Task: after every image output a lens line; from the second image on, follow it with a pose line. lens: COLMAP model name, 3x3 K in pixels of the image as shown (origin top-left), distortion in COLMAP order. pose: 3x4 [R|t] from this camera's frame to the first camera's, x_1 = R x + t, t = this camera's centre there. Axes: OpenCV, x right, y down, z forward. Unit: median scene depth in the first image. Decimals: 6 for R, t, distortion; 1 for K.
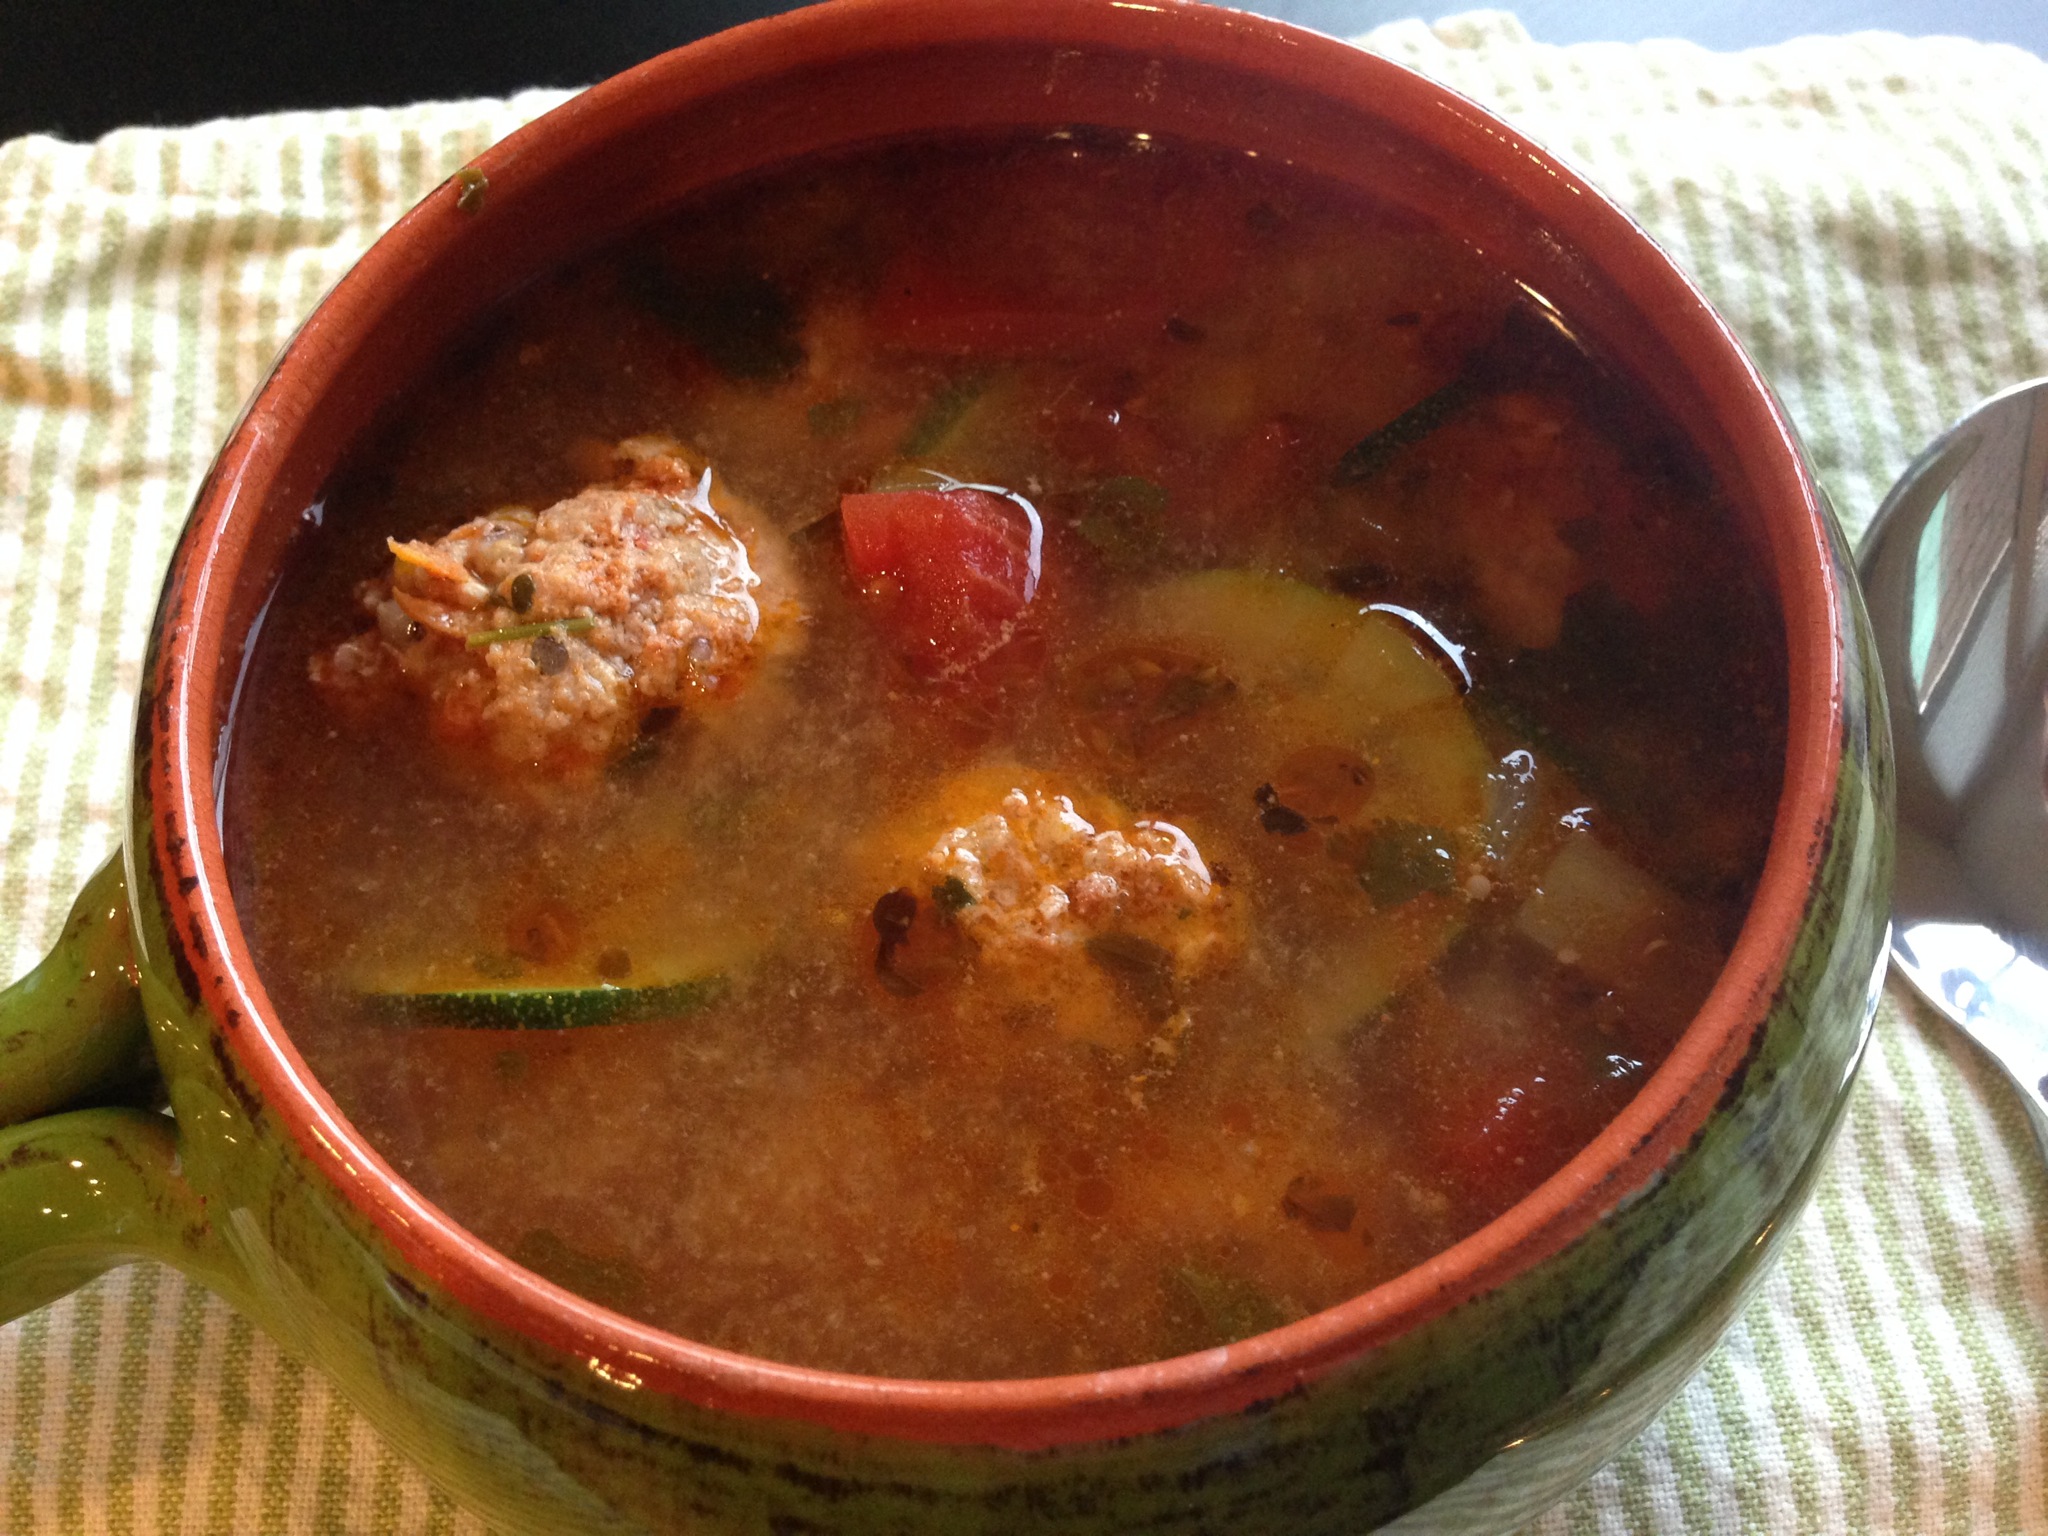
lens RADIAL K [[1911.3, 0, 1024.0], [0, 1911.3, 768.0], [0, 0, 1]] dist [0.146083, -0.337902]
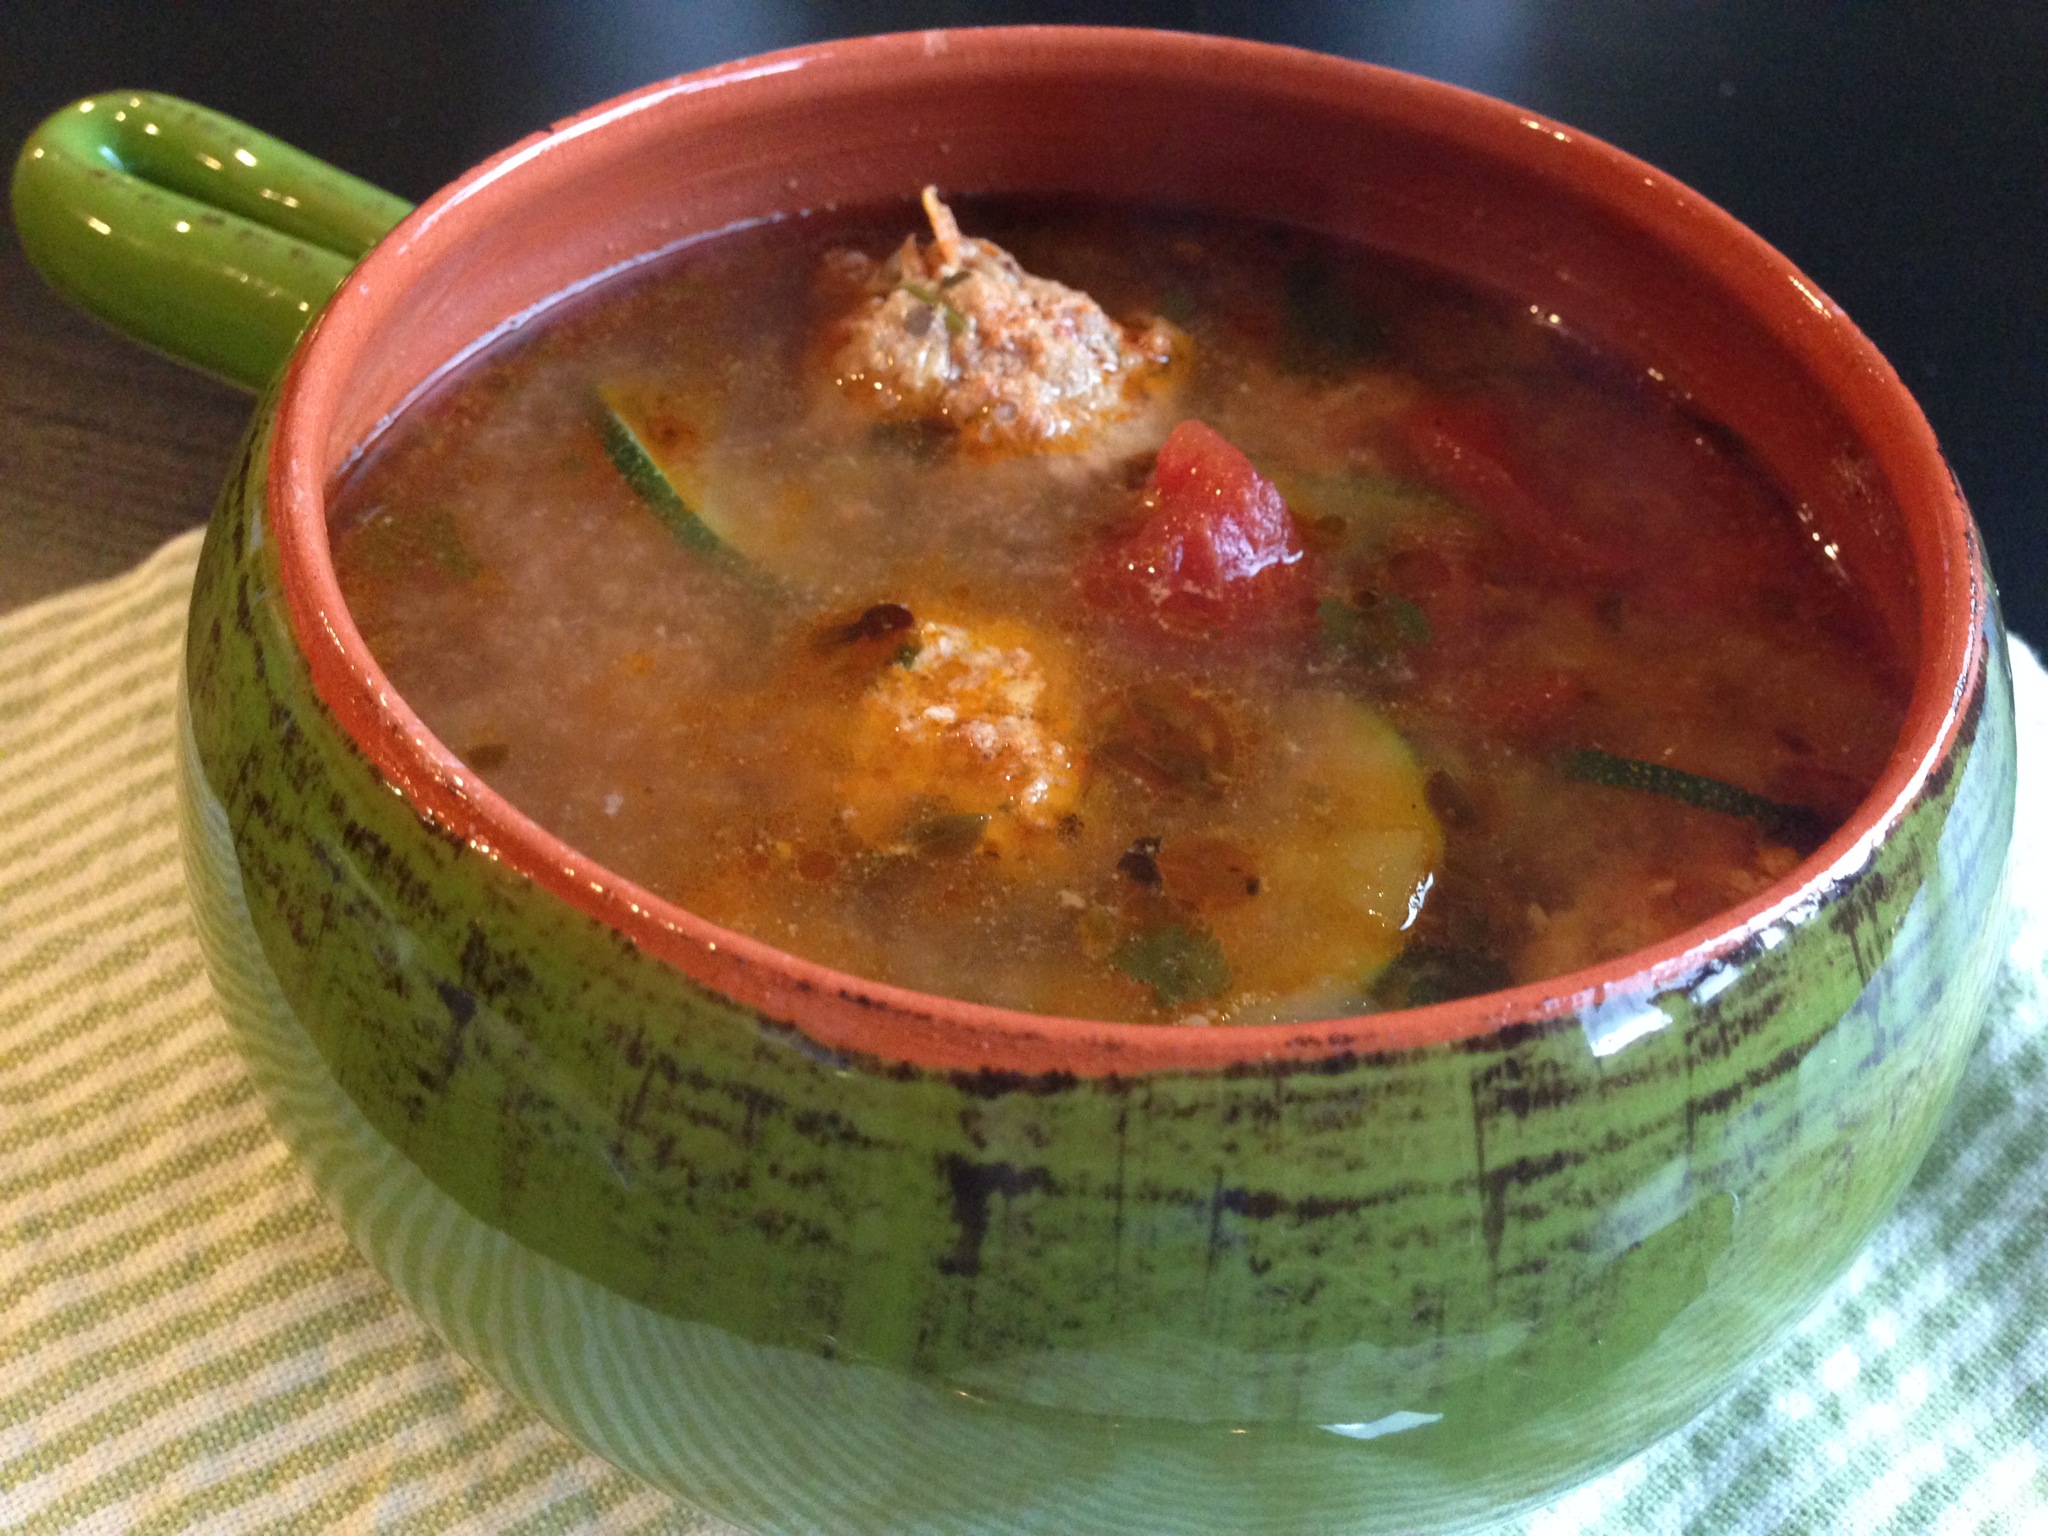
lens RADIAL K [[1911.3, 0, 1024.0], [0, 1911.3, 768.0], [0, 0, 1]] dist [0.146083, -0.337902]
pose [[0.509291, 0.660643, -0.551519, 0.570648], [-0.792931, 0.609307, -0.002355, 0.054724], [0.334489, 0.438516, 0.834159, 0.195446]]
